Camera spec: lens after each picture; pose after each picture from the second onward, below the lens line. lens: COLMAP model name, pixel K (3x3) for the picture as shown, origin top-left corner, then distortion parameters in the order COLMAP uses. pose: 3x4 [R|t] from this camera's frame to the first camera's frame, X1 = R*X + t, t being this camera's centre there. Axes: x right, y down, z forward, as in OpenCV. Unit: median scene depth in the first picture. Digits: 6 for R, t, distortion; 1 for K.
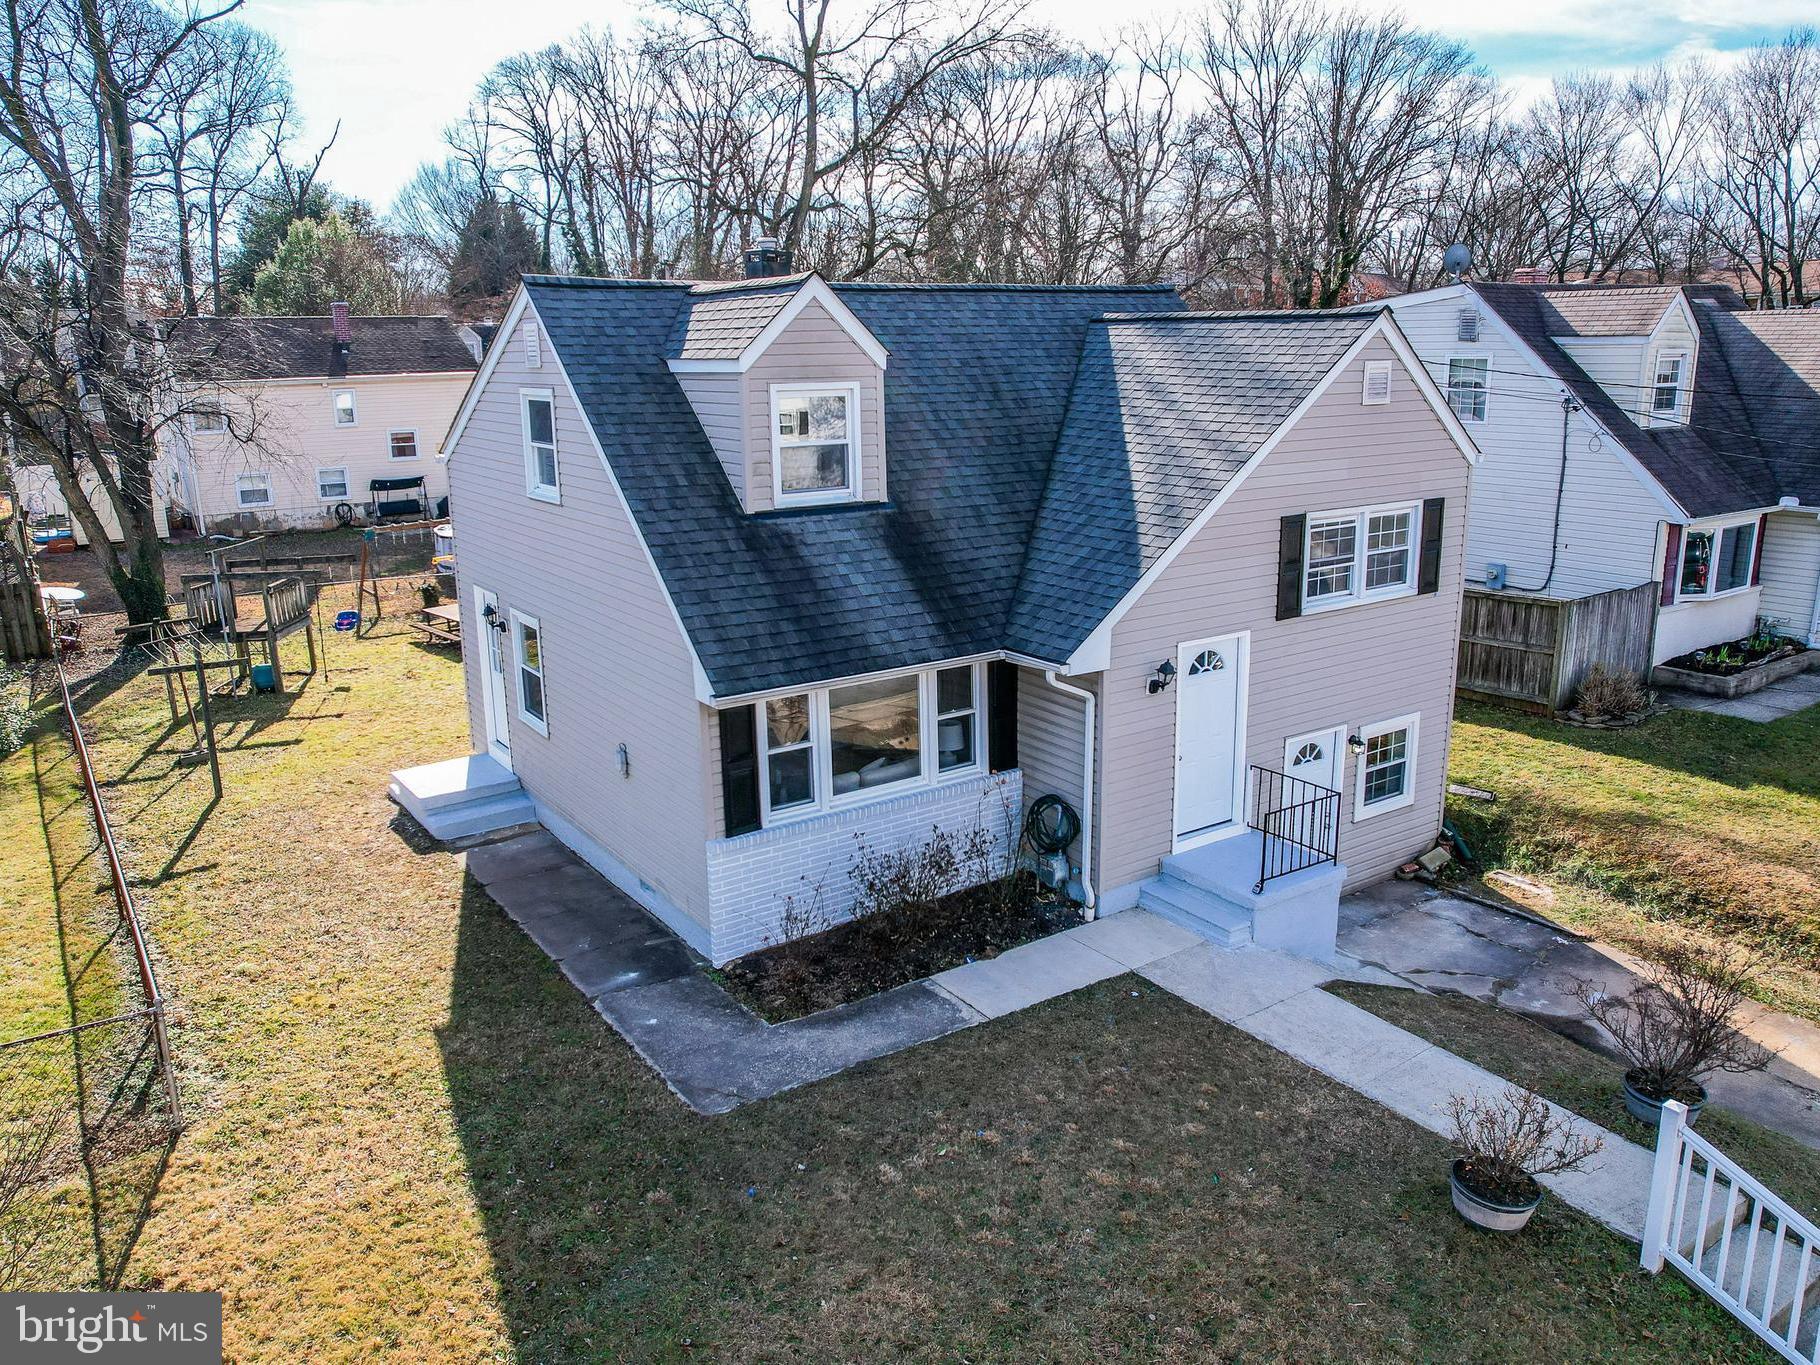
lens RADIAL K [[1275.9, 0, 896.8], [0, 1275.9, 727.2], [0, 0, 1]] dist [-0.037761, 0.005831]
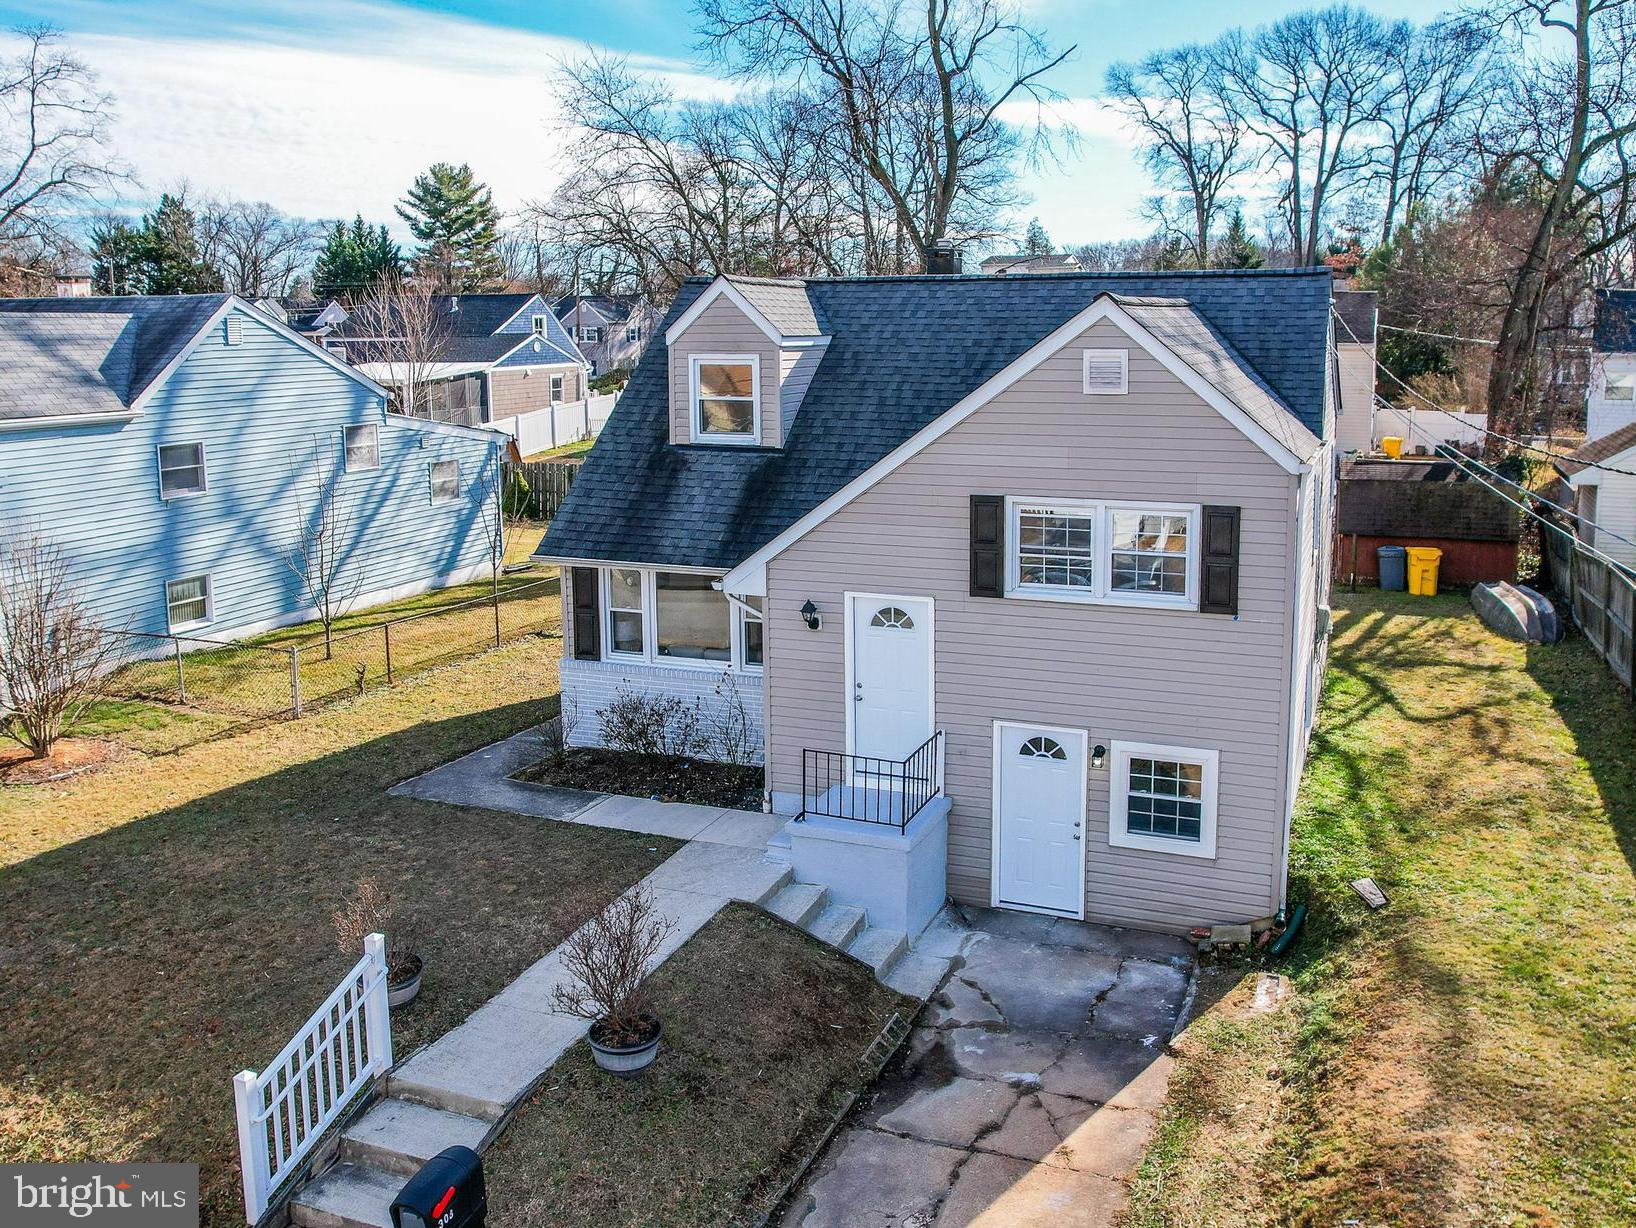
lens RADIAL K [[1285.0, 0, 938.0], [0, 1285.0, 566.6], [0, 0, 1]] dist [-0.008787, -0.000215]
pose [[0.613982, 0.156754, -0.773598, 1.031829], [-0.234623, 0.972027, 0.010749, -0.106793], [0.753643, 0.174904, 0.633586, 0.308904]]
